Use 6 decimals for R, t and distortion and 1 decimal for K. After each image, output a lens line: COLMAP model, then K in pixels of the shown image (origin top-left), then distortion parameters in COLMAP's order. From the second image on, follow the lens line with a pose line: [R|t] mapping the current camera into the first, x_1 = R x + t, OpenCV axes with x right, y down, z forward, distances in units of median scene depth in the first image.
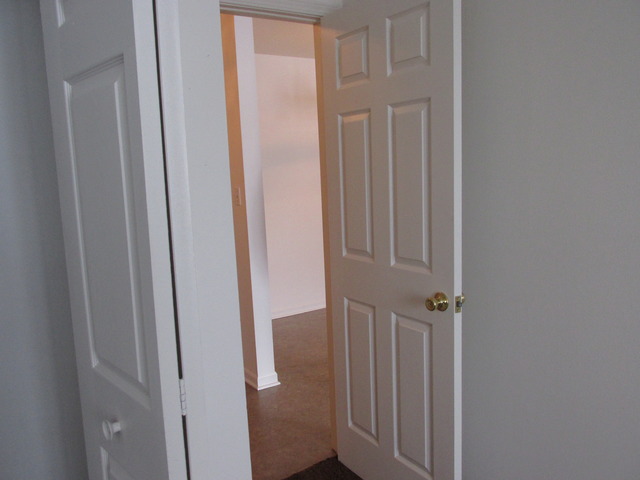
lens RADIAL K [[533.4, 0, 321.2], [0, 533.4, 239.7], [0, 0, 1]] dist [-0.024121, -0.004954]
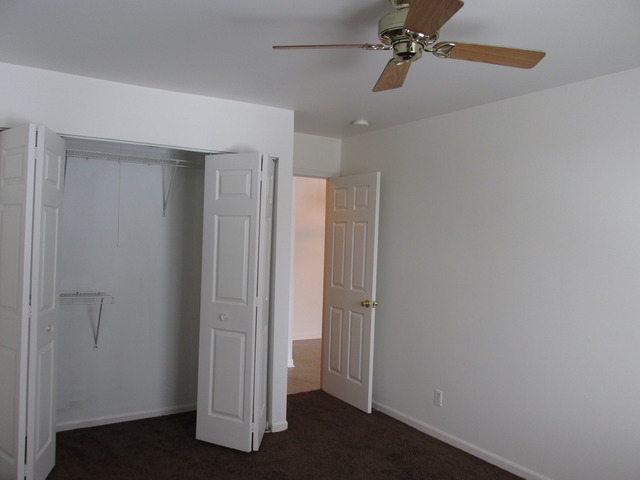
lens RADIAL K [[533.4, 0, 320.0], [0, 533.4, 240.2], [0, 0, 1]] dist [-0.024121, -0.004954]
pose [[0.996354, 0.073571, -0.043203, 0.077180], [-0.078851, 0.987433, -0.136959, 0.150634], [0.032584, 0.139867, 0.989634, -1.212667]]
